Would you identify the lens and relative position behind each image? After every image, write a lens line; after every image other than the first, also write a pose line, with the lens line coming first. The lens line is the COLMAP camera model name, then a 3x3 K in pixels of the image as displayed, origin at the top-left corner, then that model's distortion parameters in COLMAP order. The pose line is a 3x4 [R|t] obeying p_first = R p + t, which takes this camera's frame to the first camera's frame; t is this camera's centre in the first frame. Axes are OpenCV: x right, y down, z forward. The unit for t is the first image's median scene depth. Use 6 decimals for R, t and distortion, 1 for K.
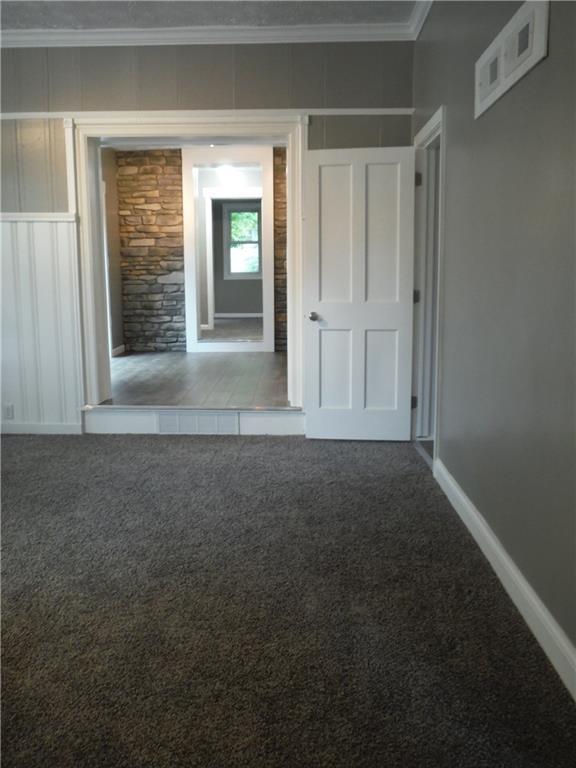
lens RADIAL K [[647.2, 0, 287.7], [0, 647.2, 366.0], [0, 0, 1]] dist [-0.003883, 0.014808]
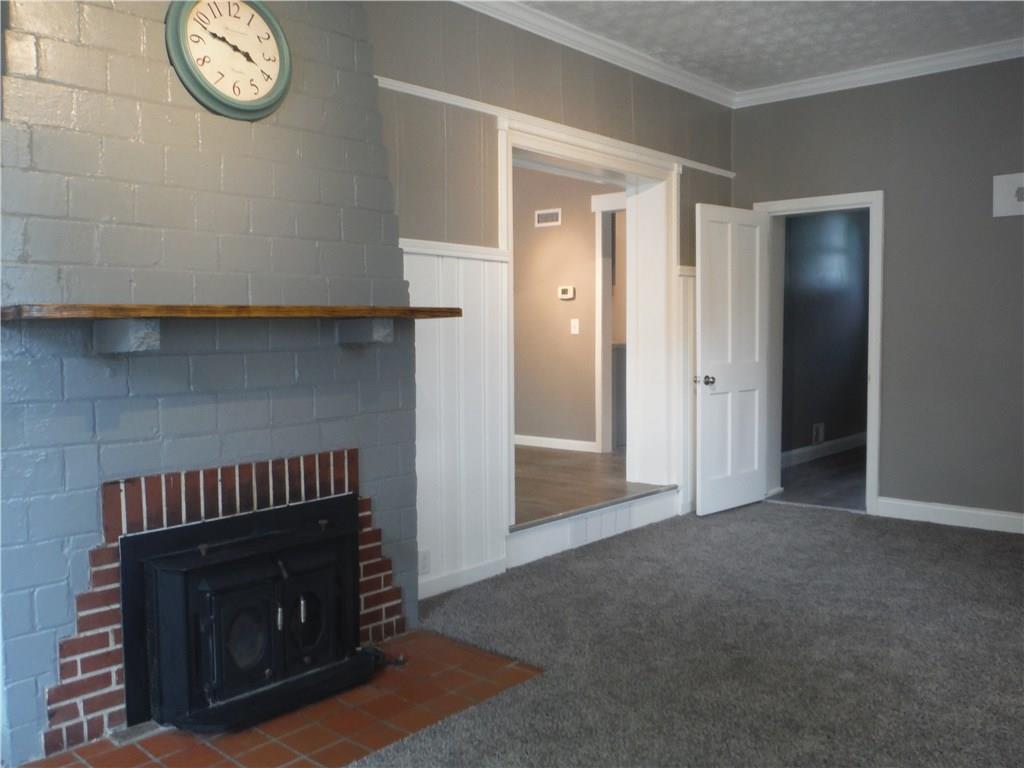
lens RADIAL K [[864.6, 0, 514.6], [0, 864.6, 390.9], [0, 0, 1]] dist [-0.064465, 0.017502]
pose [[0.644034, -0.055607, 0.762973, -1.063510], [0.117310, 0.992737, -0.026670, -0.060681], [-0.755949, 0.106680, 0.645880, 0.418409]]
